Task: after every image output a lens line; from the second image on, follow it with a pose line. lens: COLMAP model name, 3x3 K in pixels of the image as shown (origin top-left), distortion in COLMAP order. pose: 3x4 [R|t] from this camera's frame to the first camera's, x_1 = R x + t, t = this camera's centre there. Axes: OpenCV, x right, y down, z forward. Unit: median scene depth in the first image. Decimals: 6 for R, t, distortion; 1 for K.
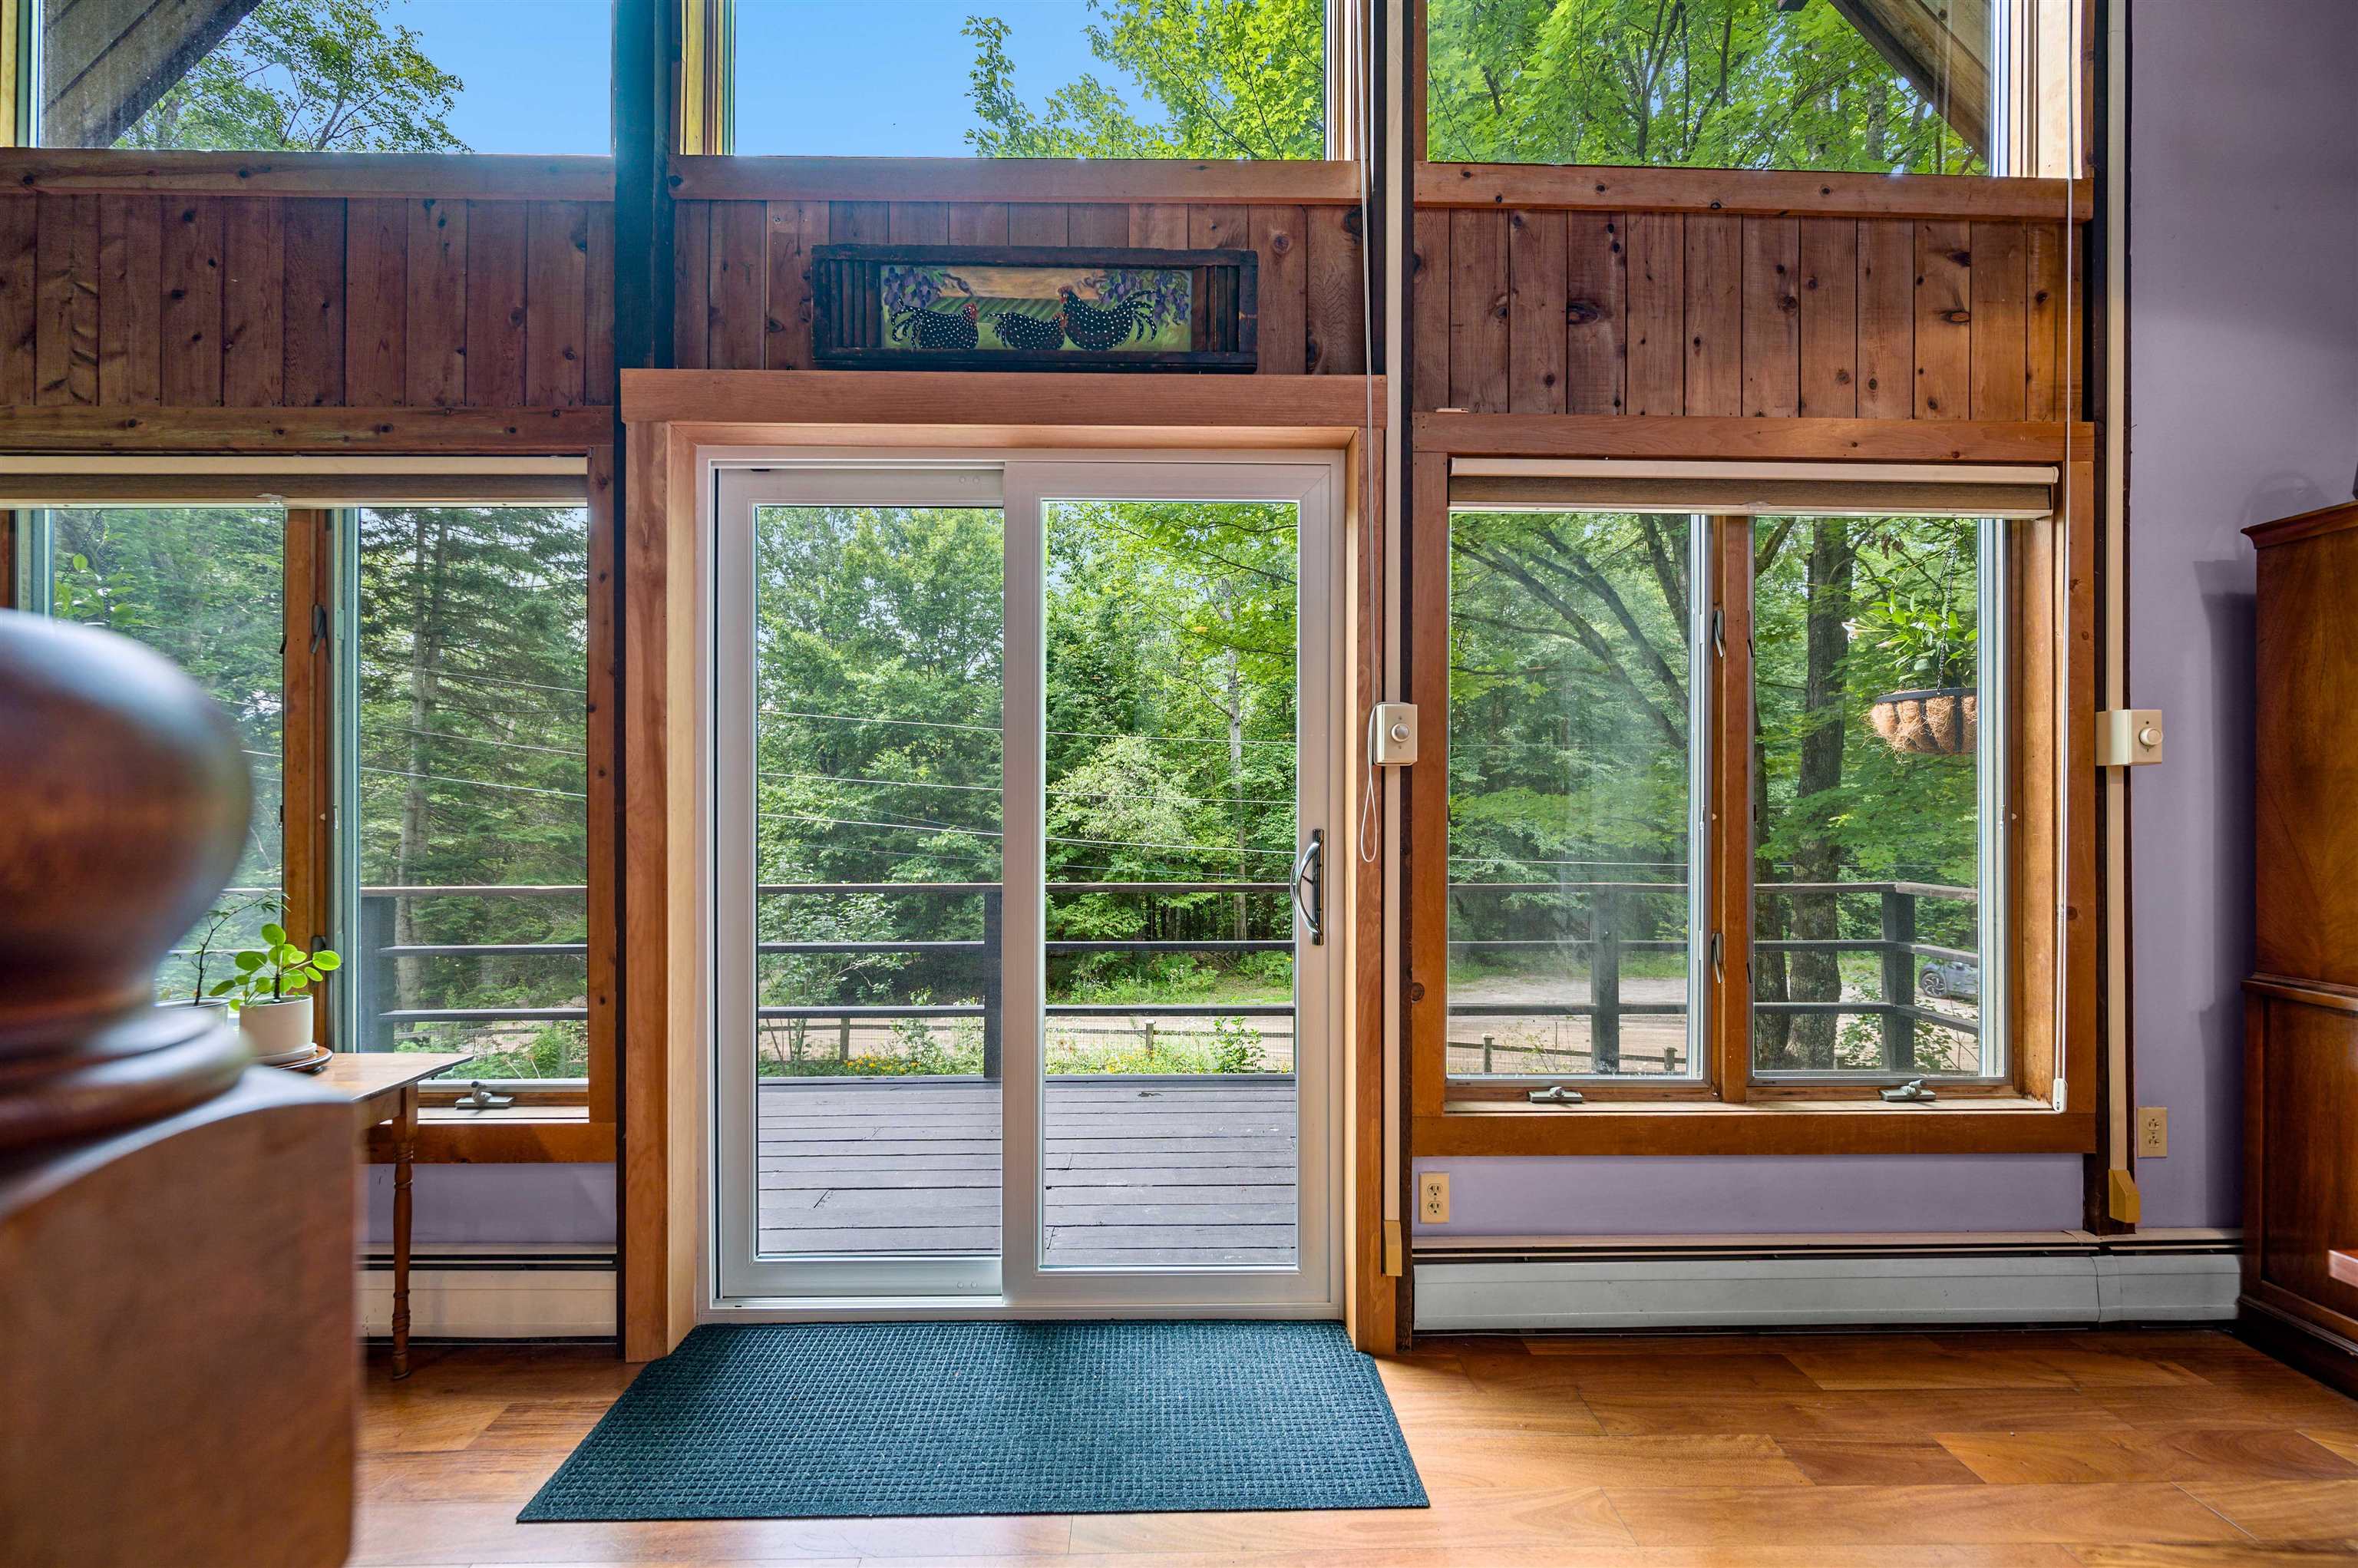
lens RADIAL K [[938.3, 0, 1171.2], [0, 938.3, 803.9], [0, 0, 1]] dist [-0.002862, 0.000357]
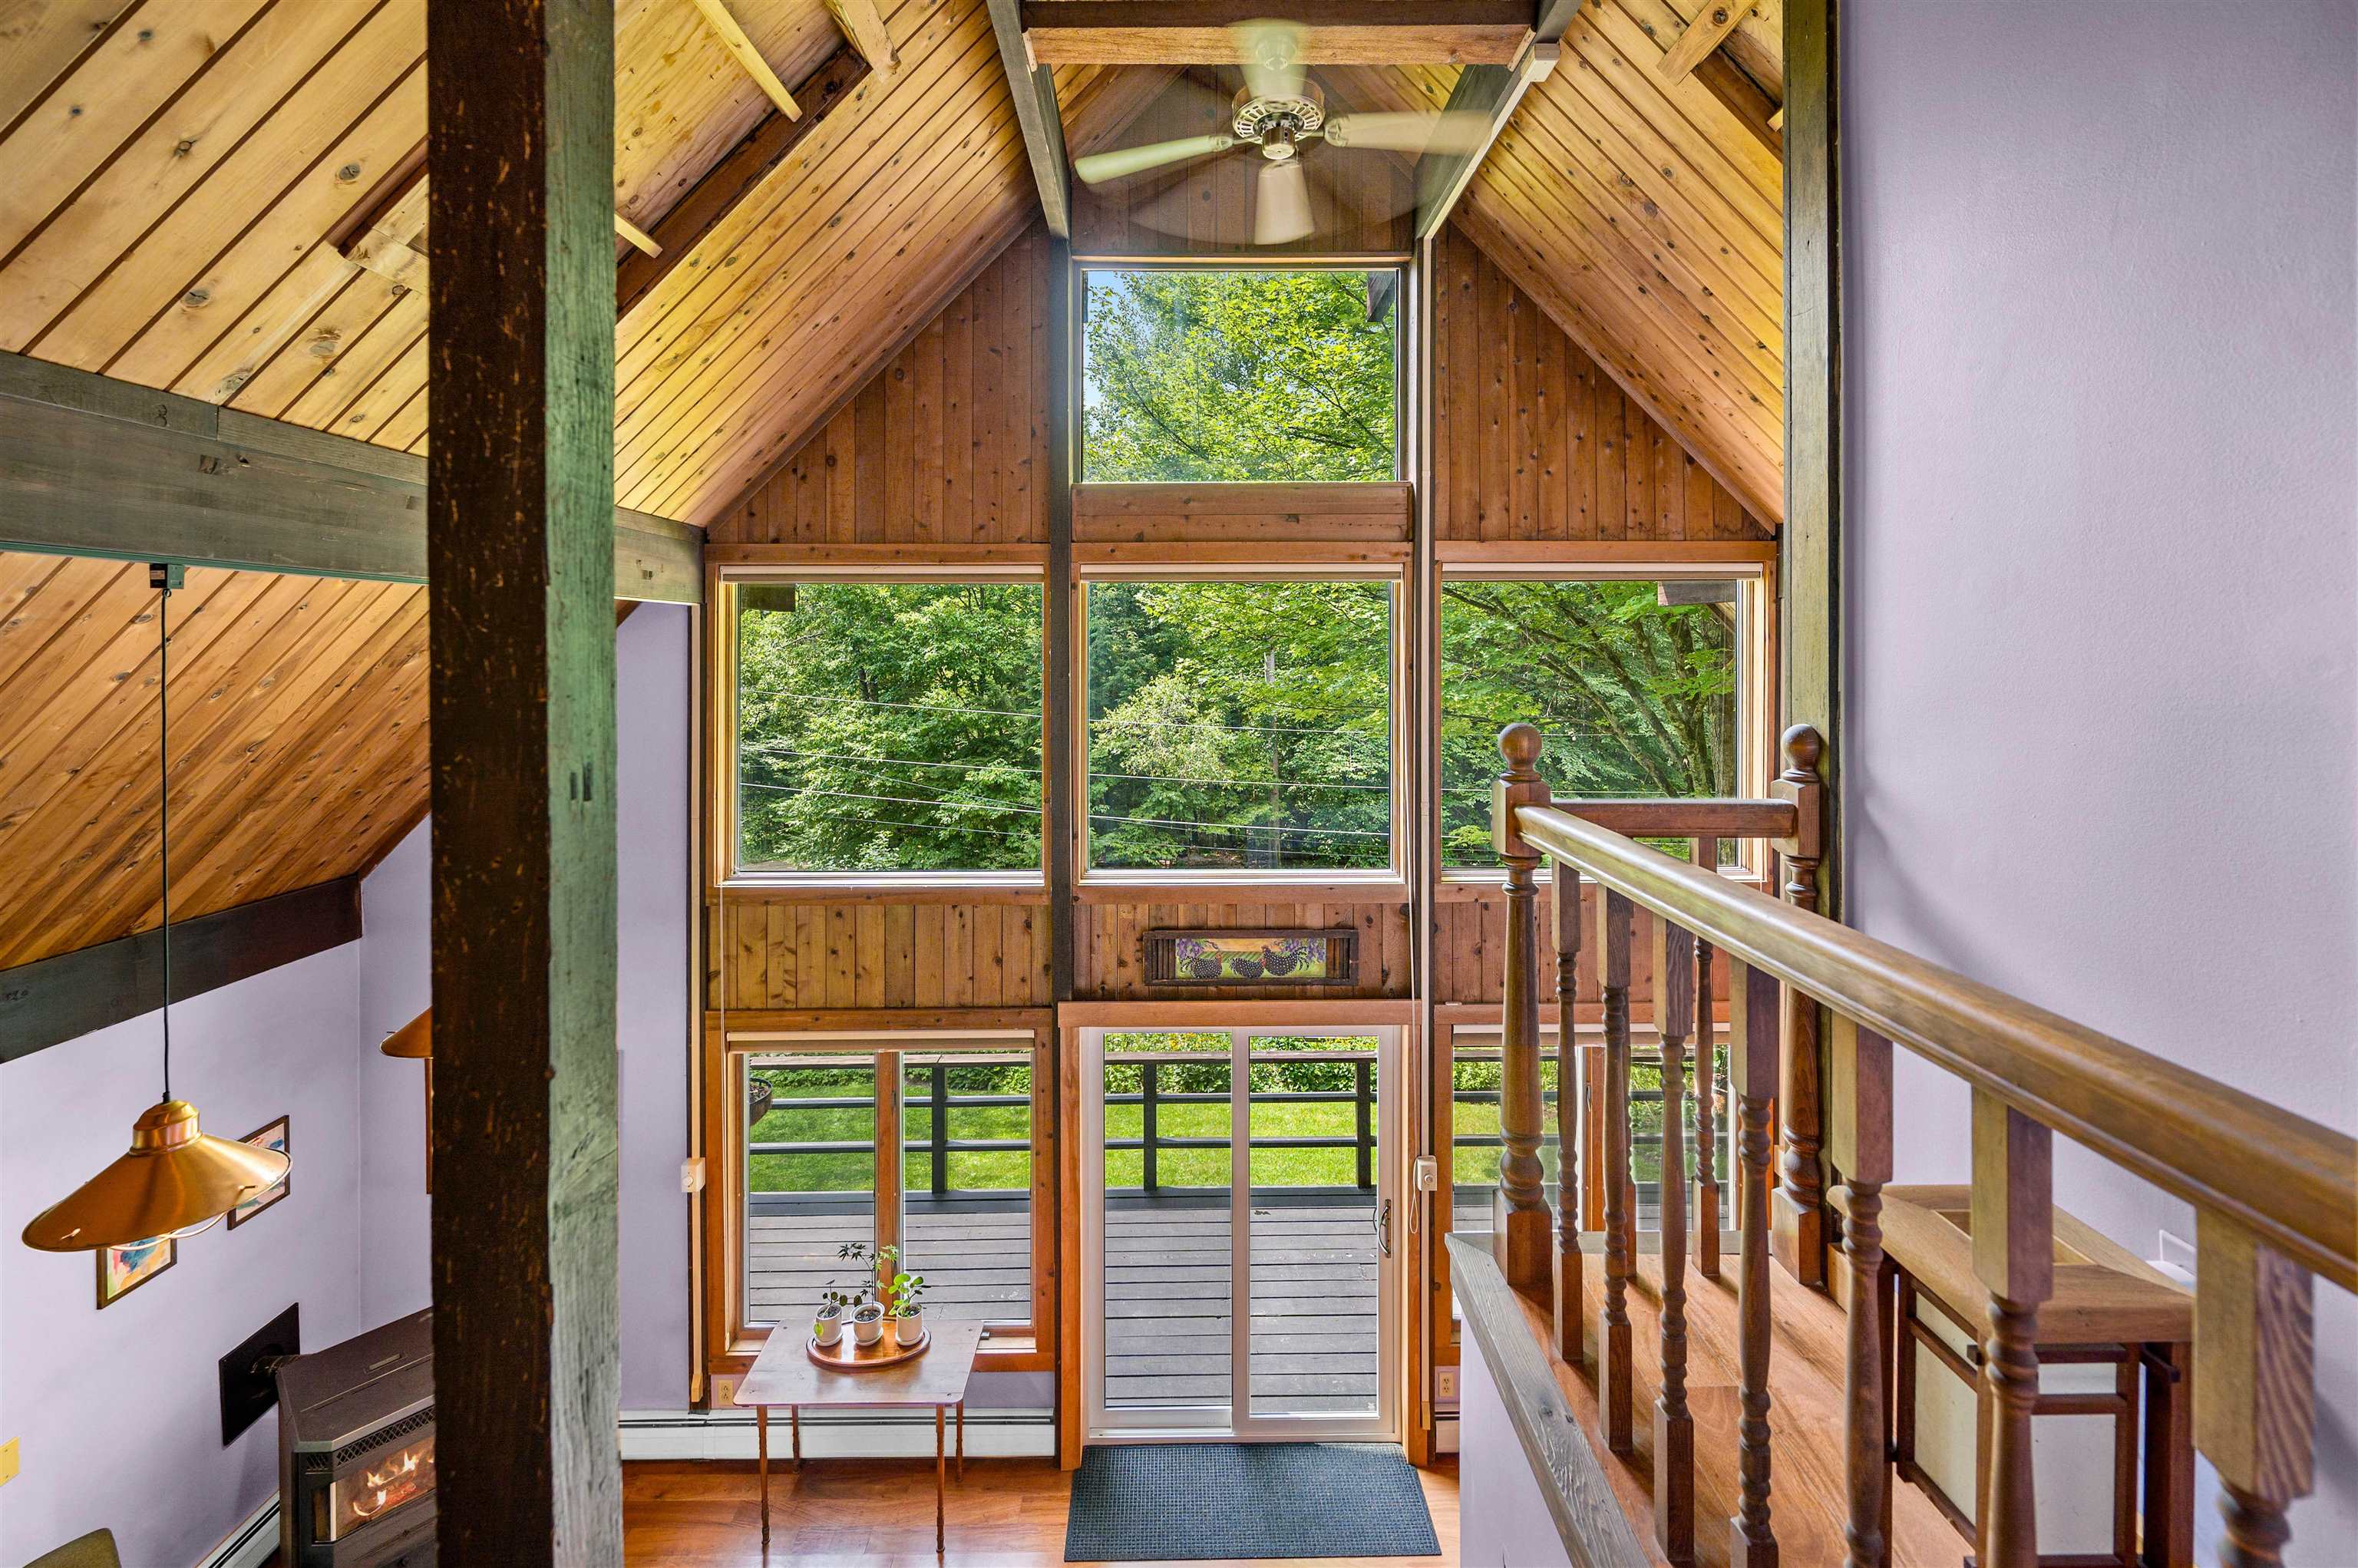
lens RADIAL K [[938.3, 0, 1176.8], [0, 938.3, 666.2], [0, 0, 1]] dist [-0.002862, 0.000357]
pose [[0.999948, -0.004088, -0.009338, -0.272205], [0.004147, 0.999972, 0.006275, -1.129967], [0.009313, -0.006313, 0.999937, -1.009786]]
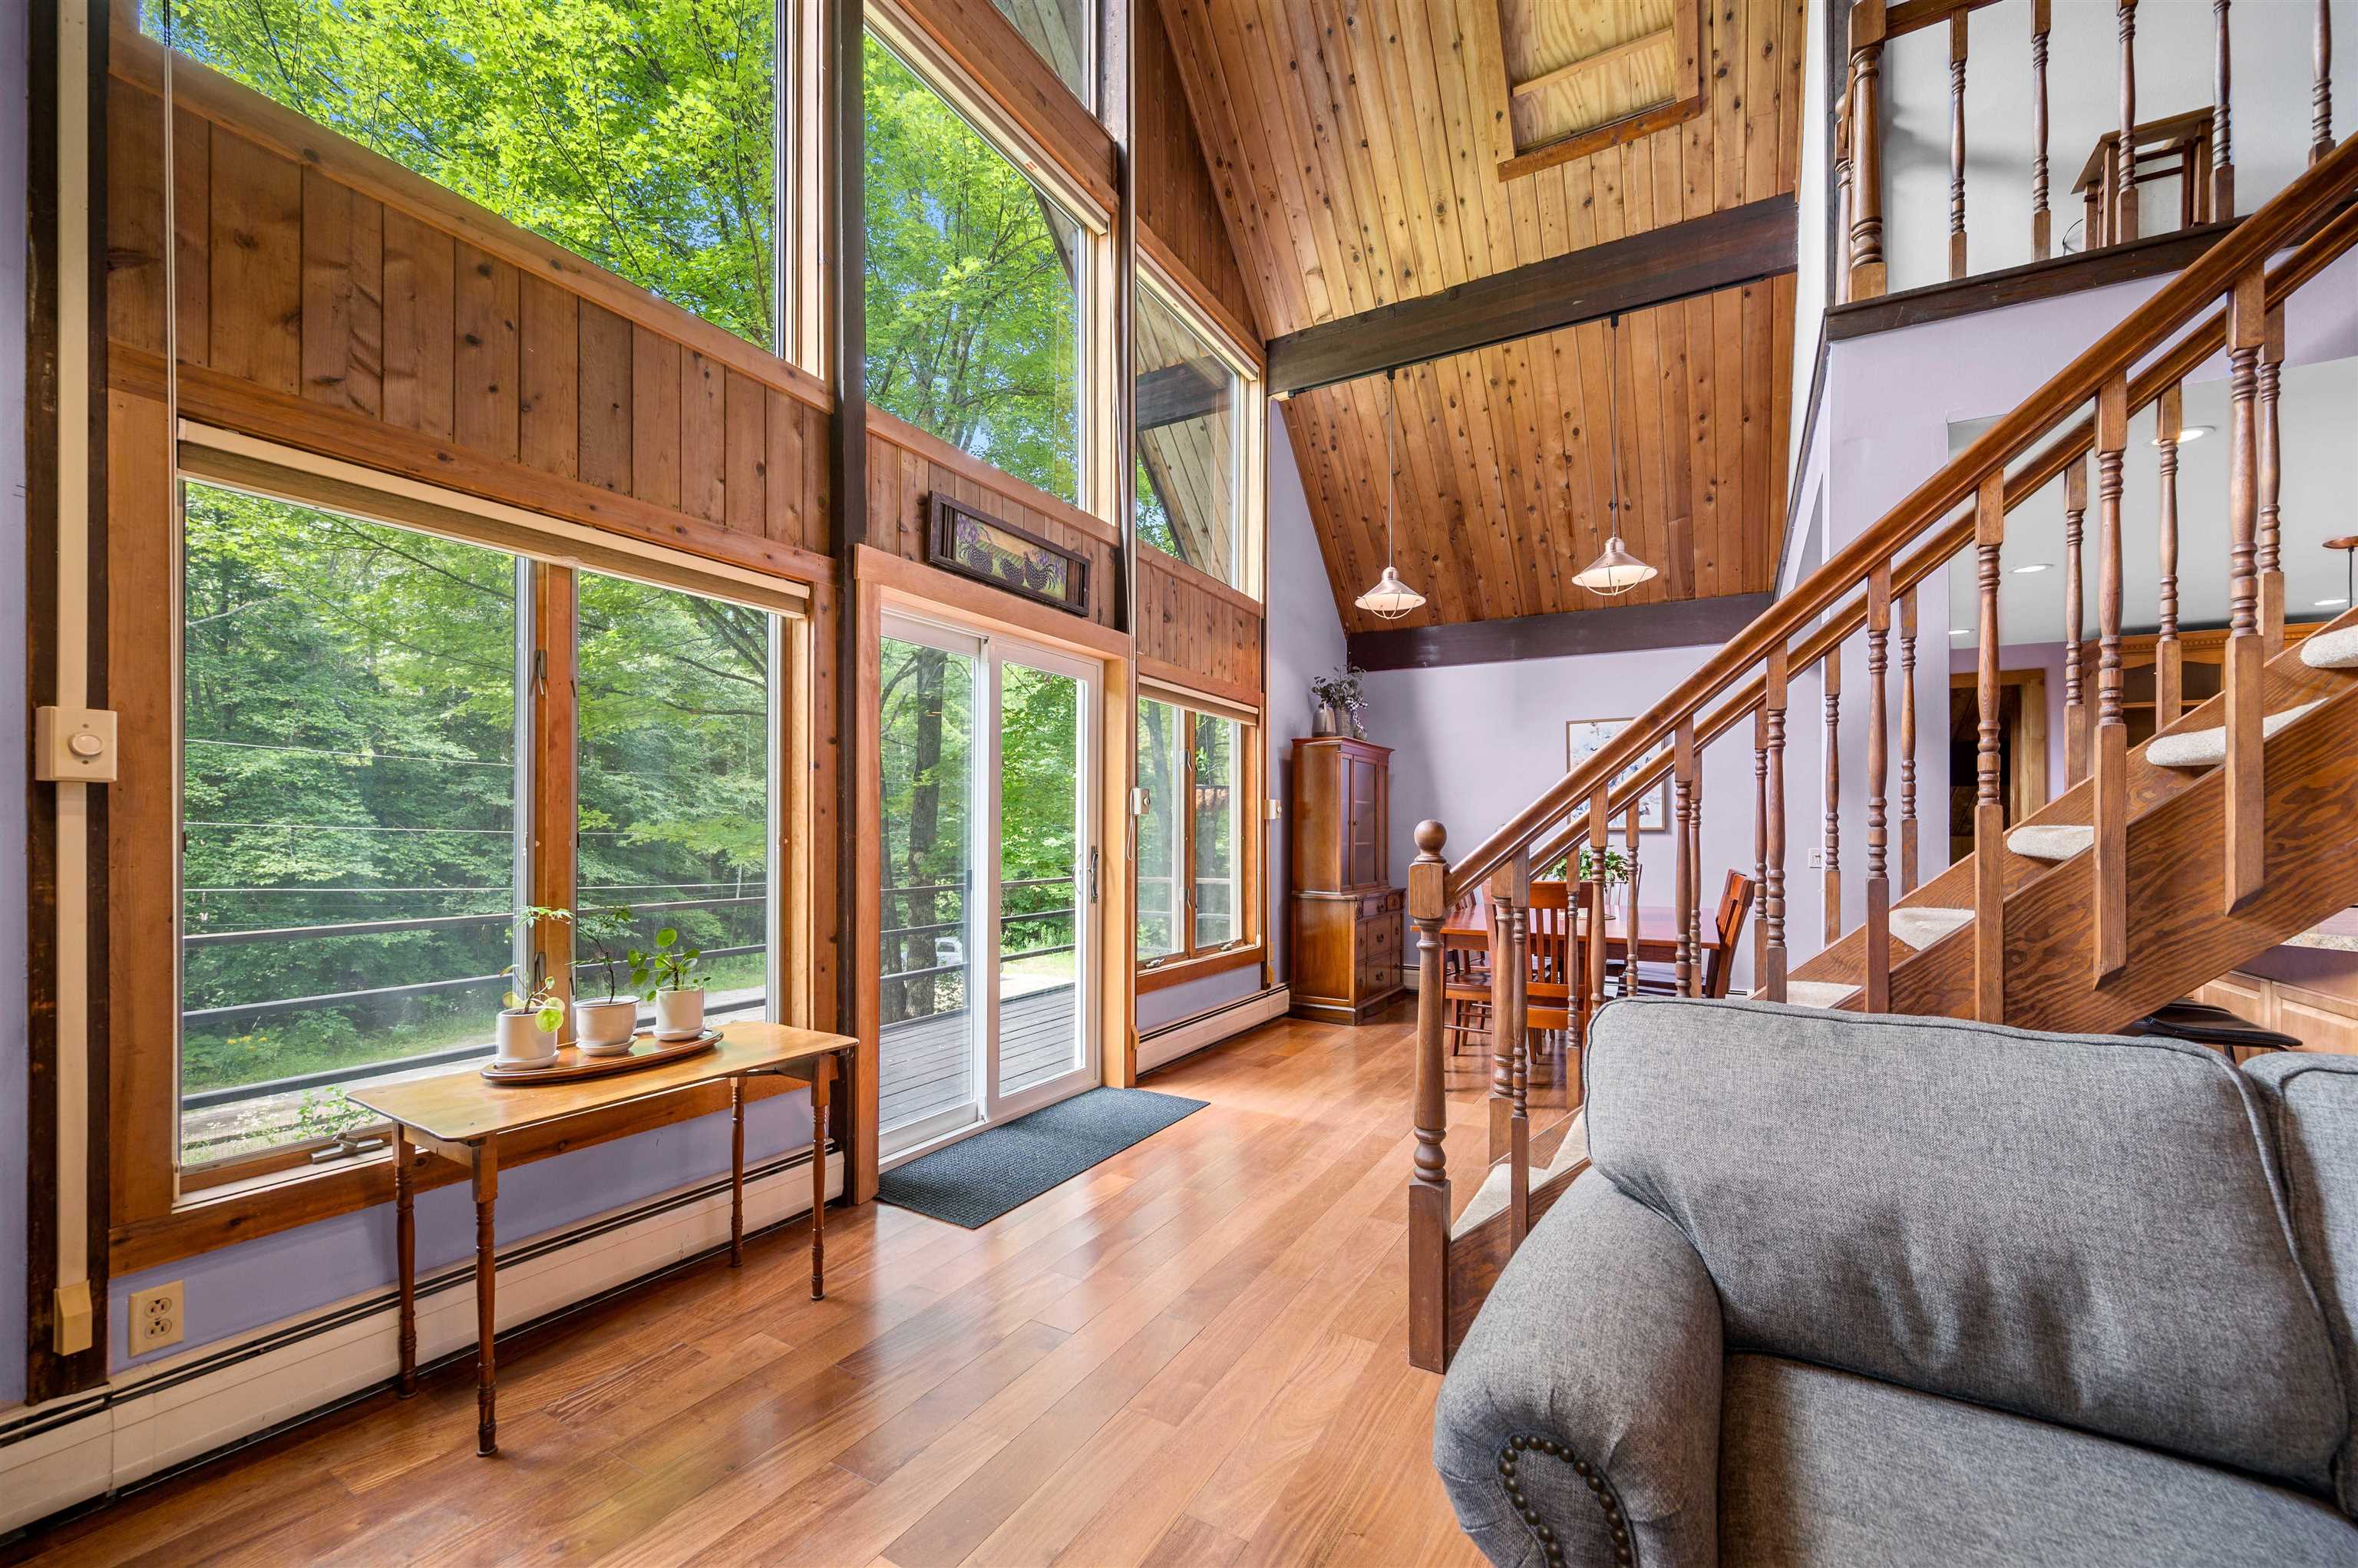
lens RADIAL K [[938.3, 0, 1163.0], [0, 938.3, 833.4], [0, 0, 1]] dist [-0.002862, 0.000357]
pose [[0.523551, 0.000196, 0.851994, -1.472018], [-0.002914, 0.999995, 0.001561, -0.003927], [-0.851989, -0.003300, 0.523549, -0.183966]]
